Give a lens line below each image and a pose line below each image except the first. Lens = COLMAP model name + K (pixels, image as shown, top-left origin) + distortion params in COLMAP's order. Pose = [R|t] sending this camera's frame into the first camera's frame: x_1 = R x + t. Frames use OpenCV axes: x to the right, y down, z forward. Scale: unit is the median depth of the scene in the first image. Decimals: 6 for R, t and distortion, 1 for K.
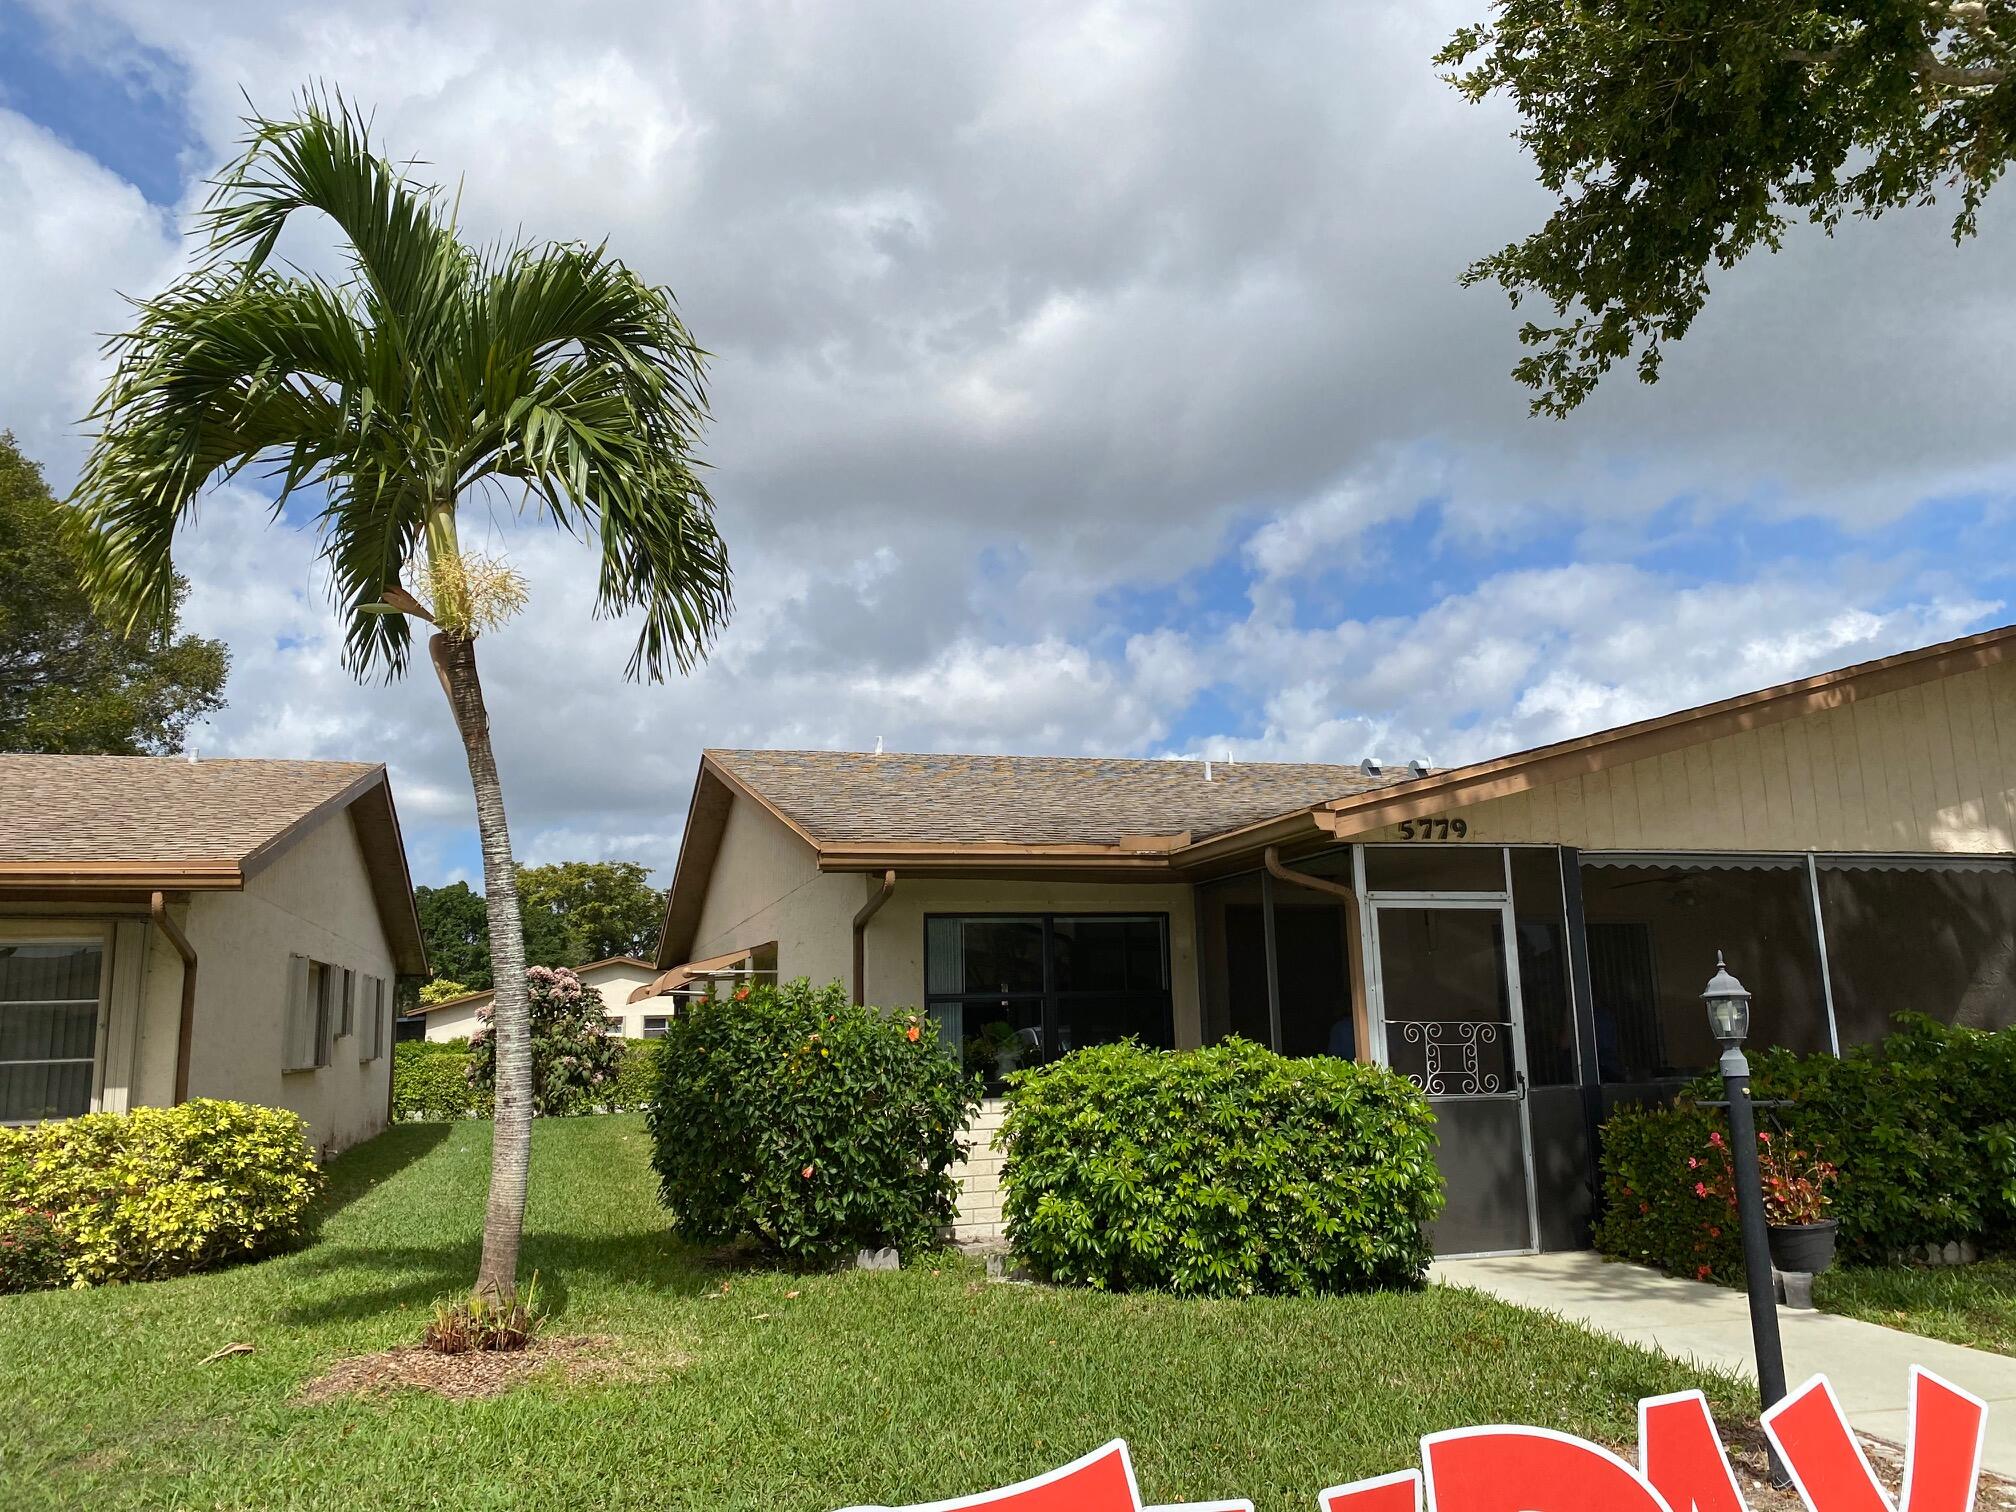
lens RADIAL K [[1535.7, 0, 1007.6], [0, 1535.7, 751.3], [0, 0, 1]] dist [-0.007652, -0.004741]
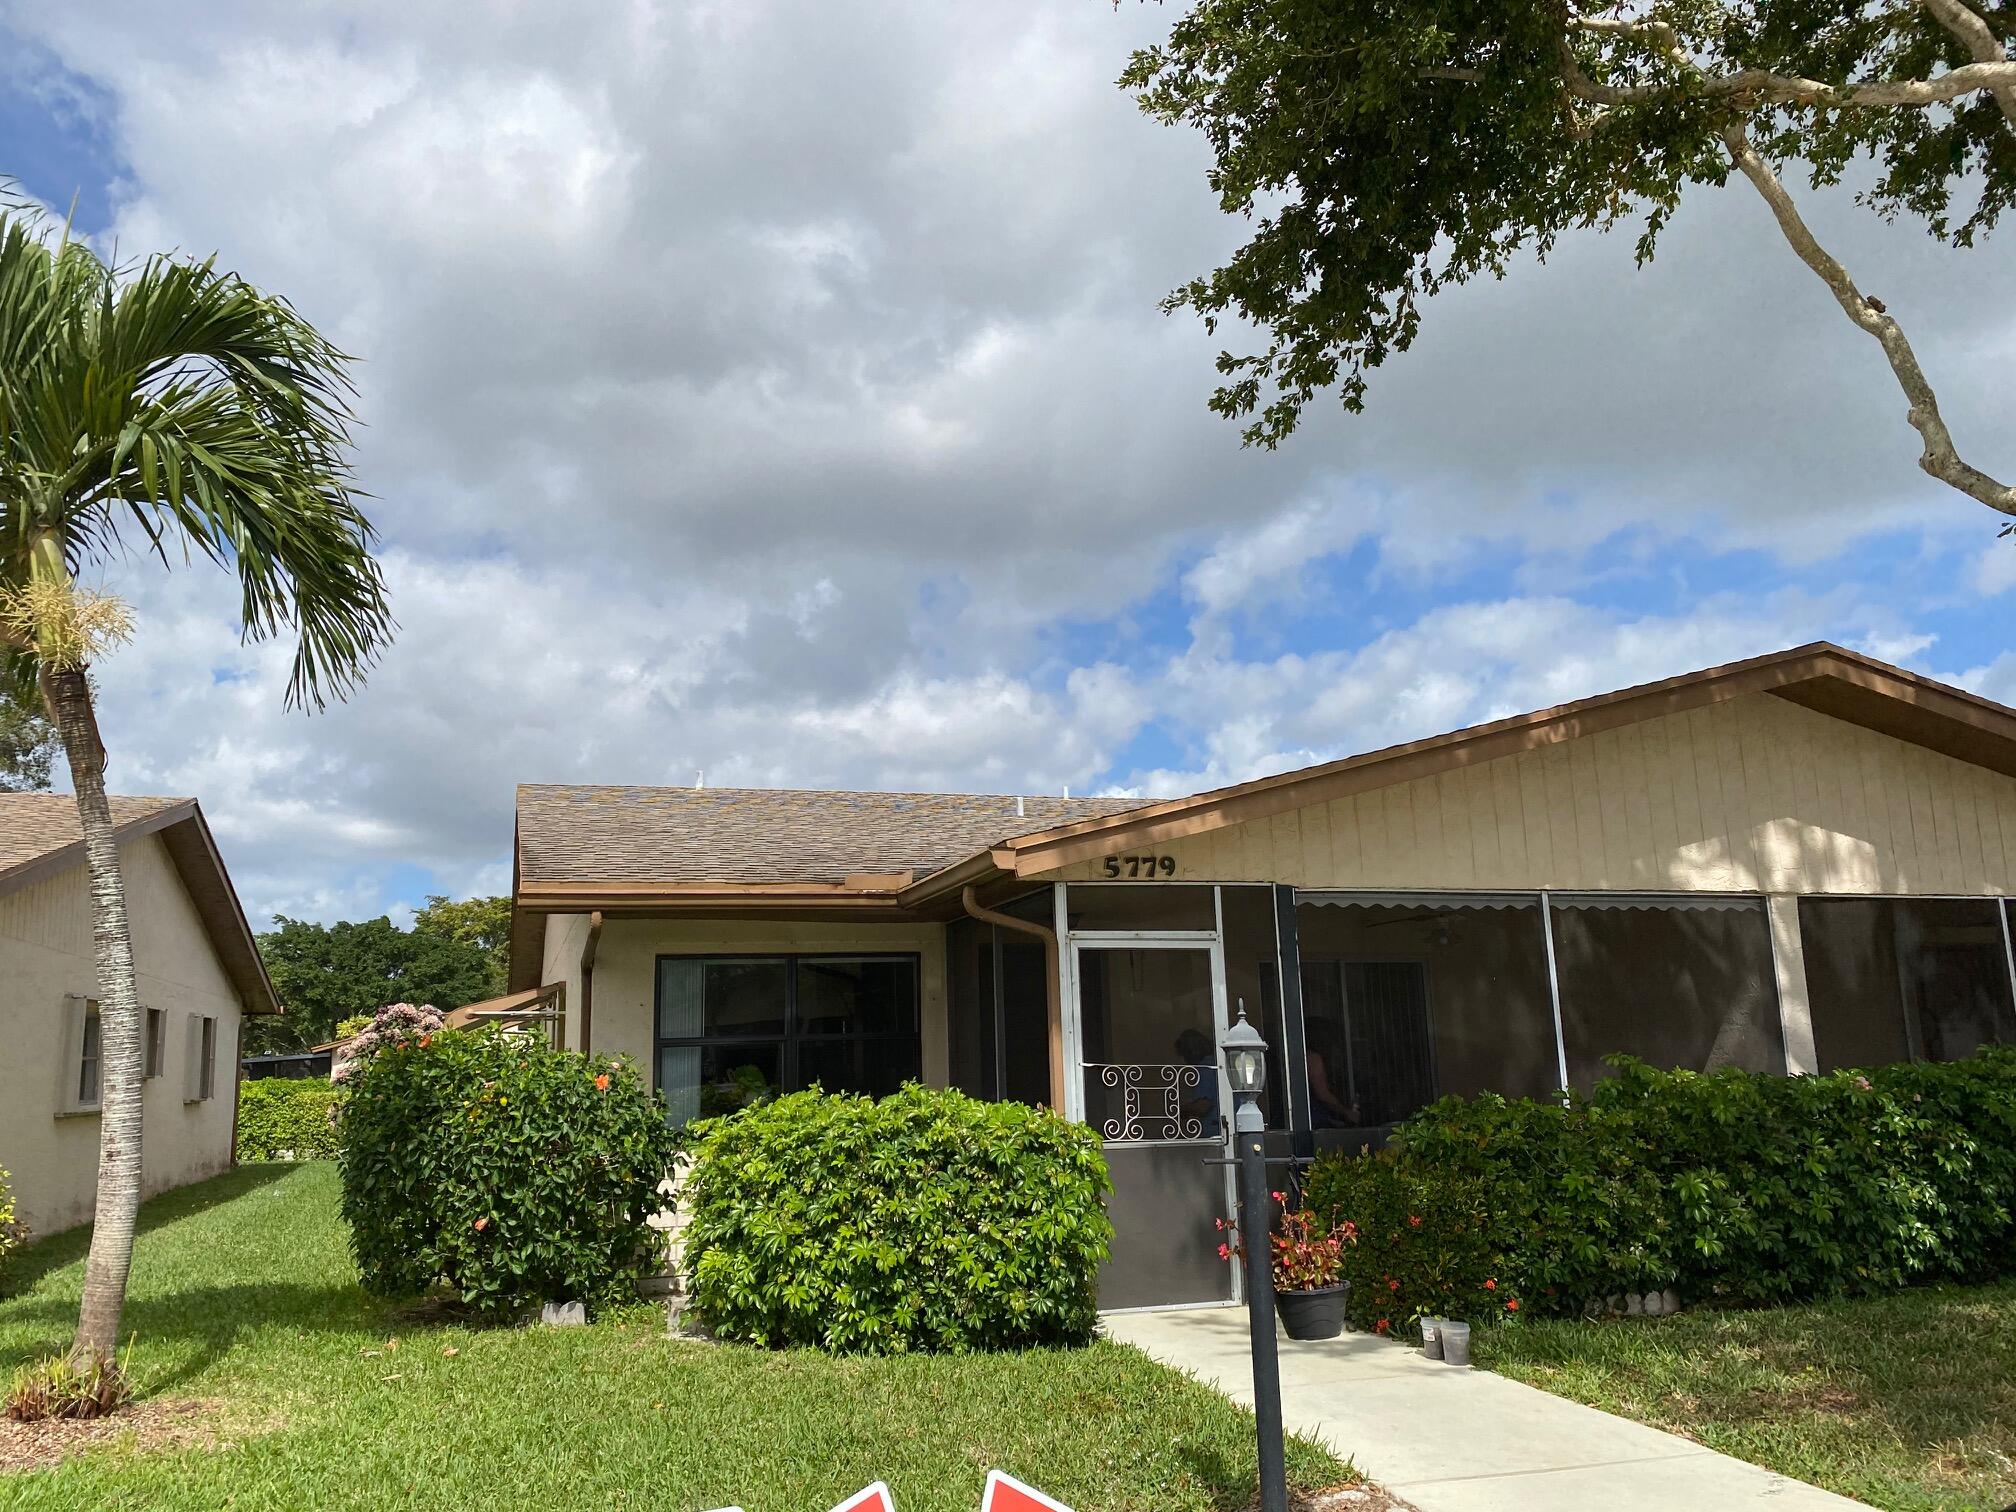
lens RADIAL K [[1536.5, 0, 1007.5], [0, 1536.5, 762.1], [0, 0, 1]] dist [-0.005859, -0.003528]
pose [[0.999816, 0.000258, 0.019159, 0.173092], [0.000015, 0.999899, -0.014213, -0.002545], [-0.019161, 0.014210, 0.999715, 0.024196]]
